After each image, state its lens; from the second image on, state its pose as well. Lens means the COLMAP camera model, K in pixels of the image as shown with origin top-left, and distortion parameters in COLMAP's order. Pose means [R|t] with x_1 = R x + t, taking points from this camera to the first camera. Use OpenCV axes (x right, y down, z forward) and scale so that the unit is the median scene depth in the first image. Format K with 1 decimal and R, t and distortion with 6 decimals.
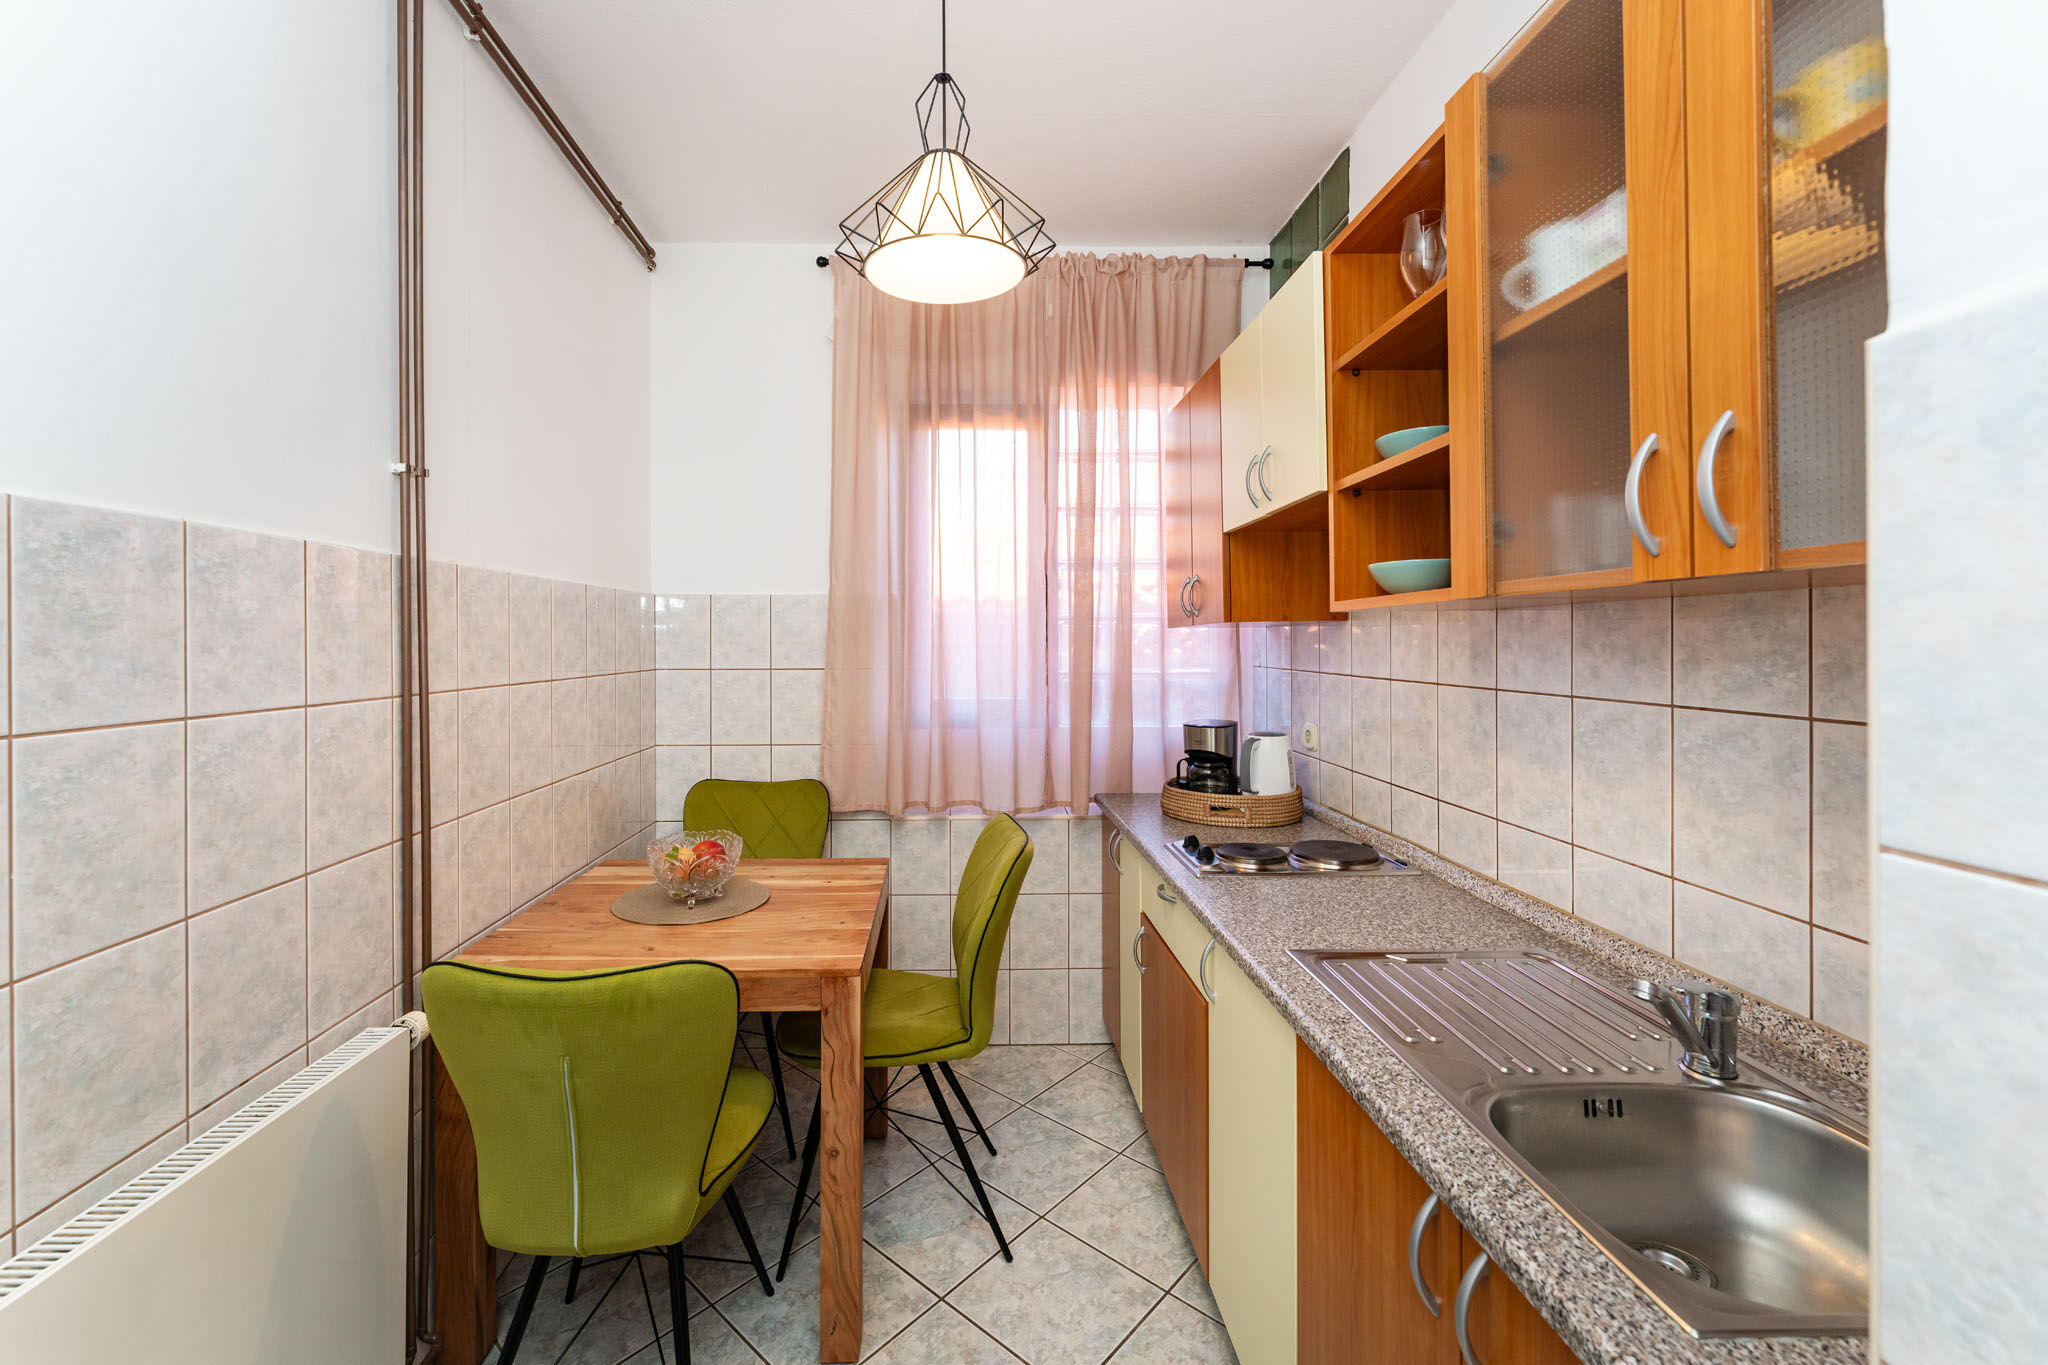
lens RADIAL K [[837.6, 0, 939.0], [0, 837.6, 639.2], [0, 0, 1]] dist [-0.001931, -0.000174]
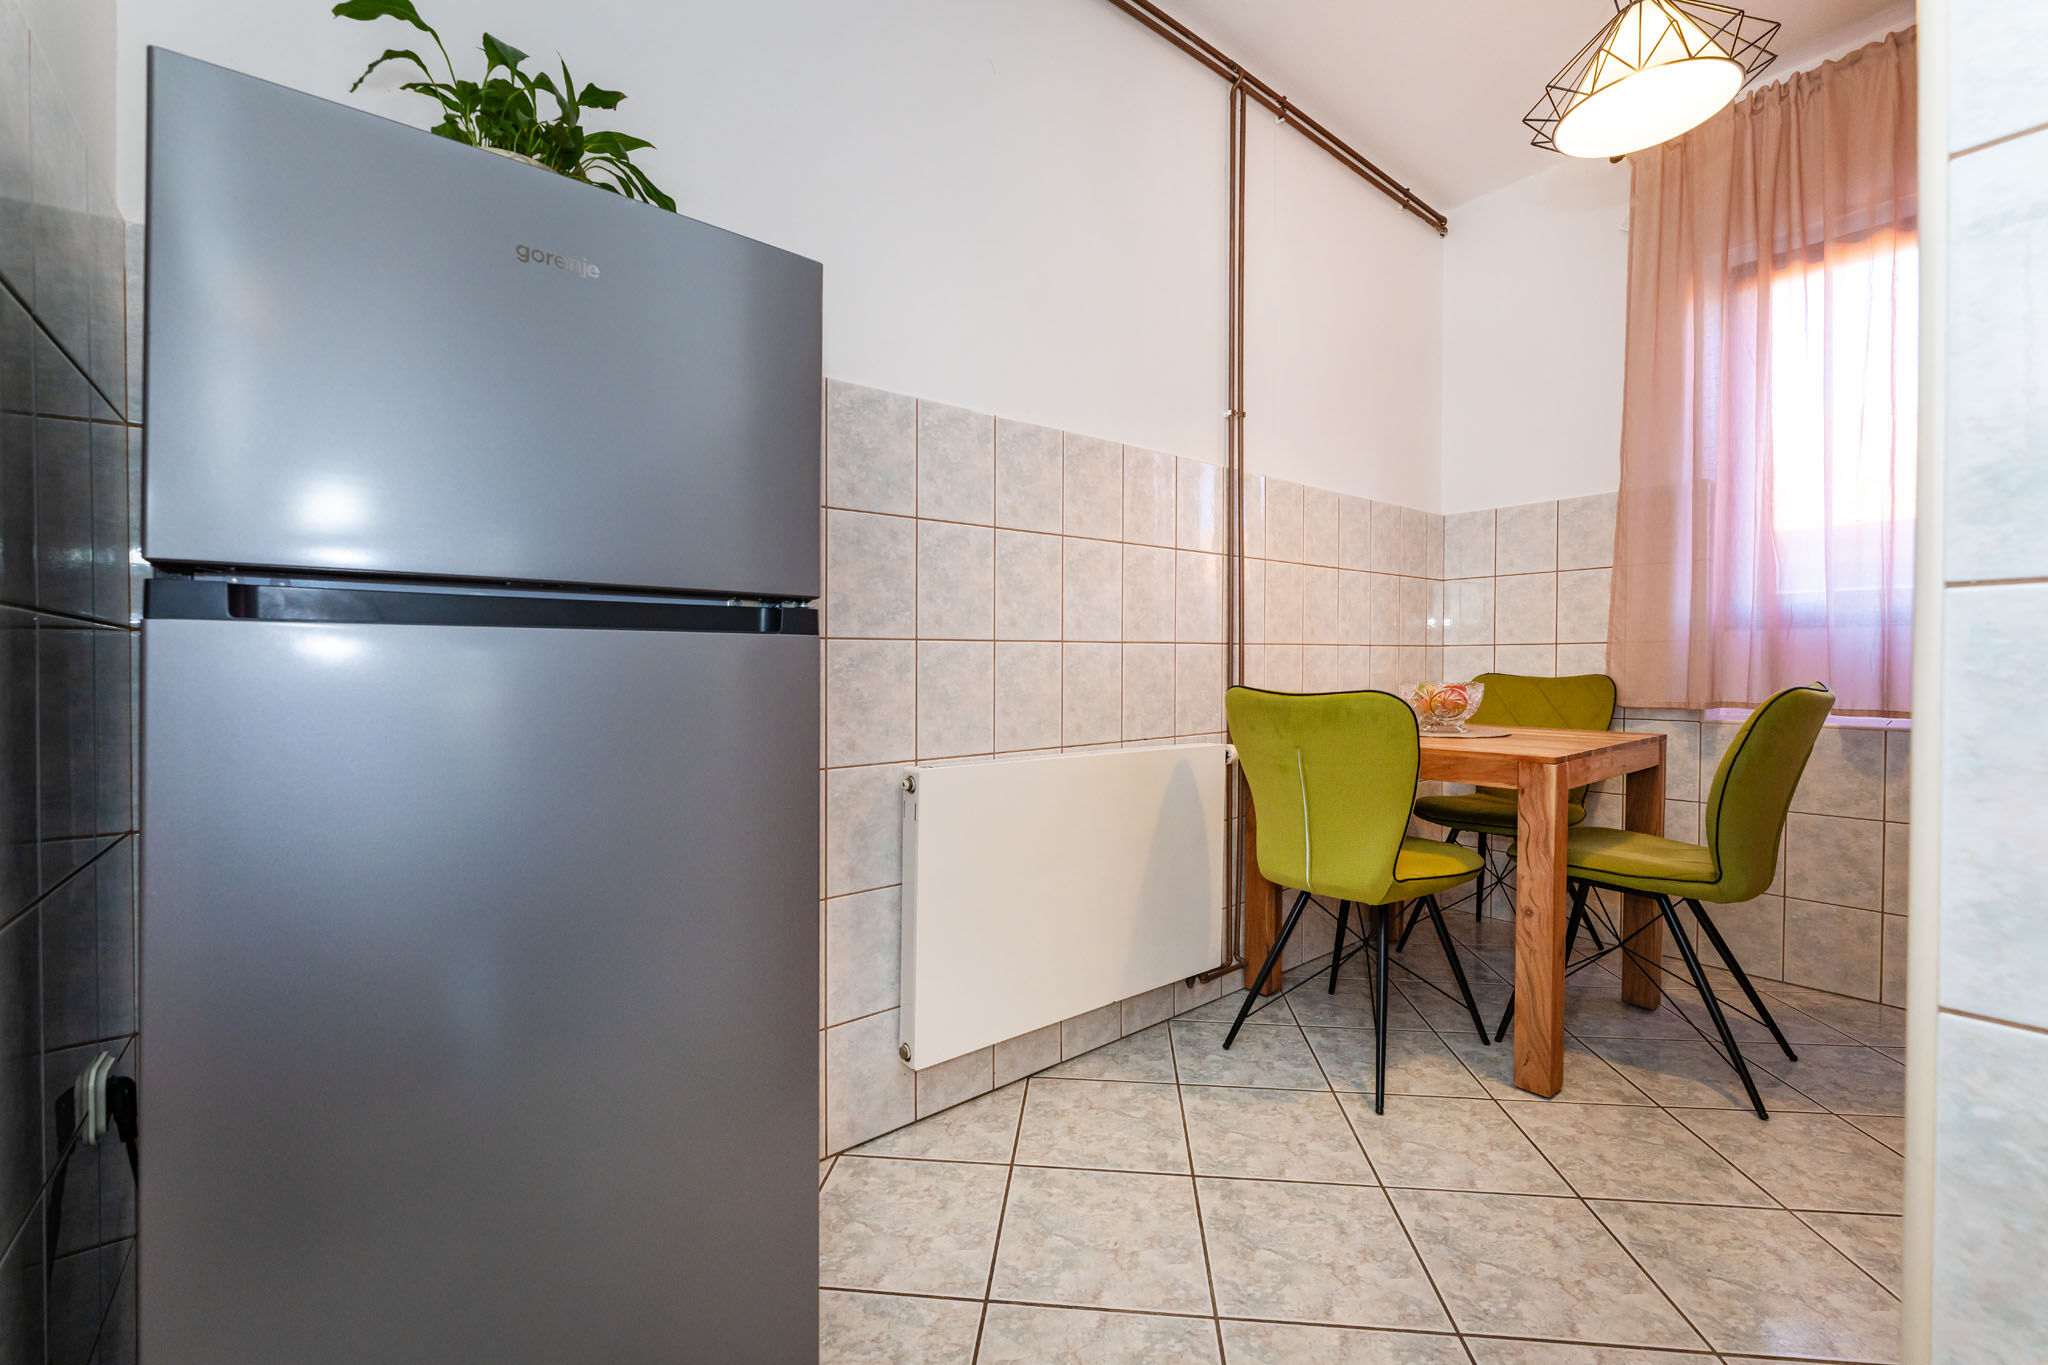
lens RADIAL K [[837.6, 0, 1009.3], [0, 837.6, 673.8], [0, 0, 1]] dist [-0.001931, -0.000174]
pose [[0.607225, 0.005585, -0.794510, 0.324841], [-0.007719, 0.999970, 0.001130, 0.253120], [0.794492, 0.005446, 0.607250, -0.263635]]
